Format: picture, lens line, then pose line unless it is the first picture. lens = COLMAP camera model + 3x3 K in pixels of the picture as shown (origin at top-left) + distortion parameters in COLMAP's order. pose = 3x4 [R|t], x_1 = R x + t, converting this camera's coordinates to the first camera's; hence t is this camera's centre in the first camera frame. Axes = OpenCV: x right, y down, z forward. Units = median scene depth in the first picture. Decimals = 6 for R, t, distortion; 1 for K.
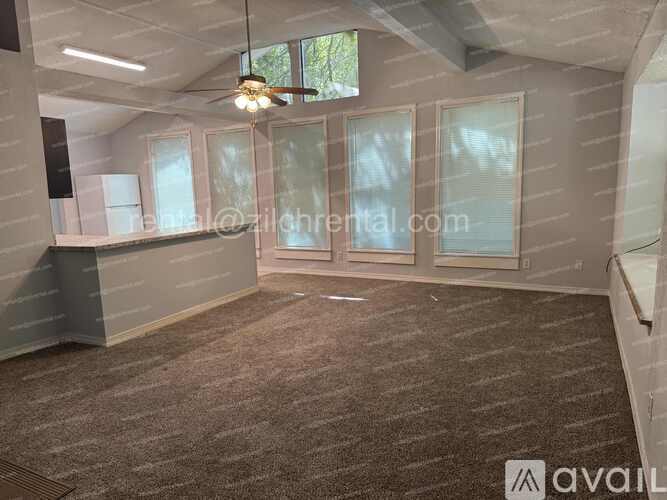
lens RADIAL K [[477.7, 0, 333.5], [0, 477.7, 250.0], [0, 0, 1]] dist [0.001374, 0.000532]
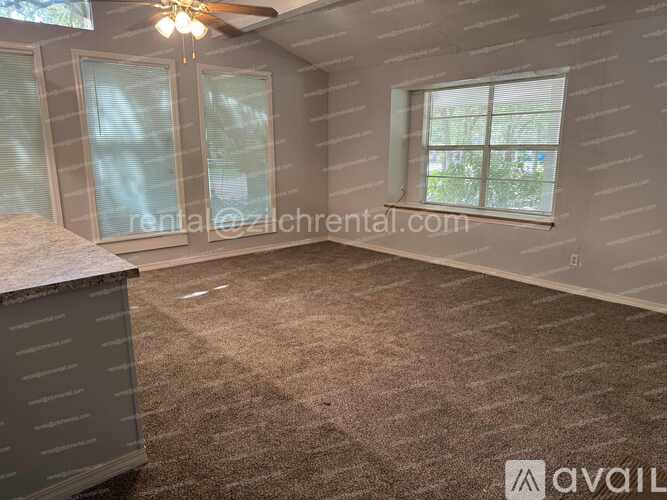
lens RADIAL K [[477.7, 0, 333.5], [0, 477.7, 250.0], [0, 0, 1]] dist [0.001374, 0.000532]
pose [[0.380253, -0.173455, 0.908472, -0.631932], [0.132221, 0.982362, 0.132219, -0.049239], [-0.915382, 0.069843, 0.396481, 0.448555]]
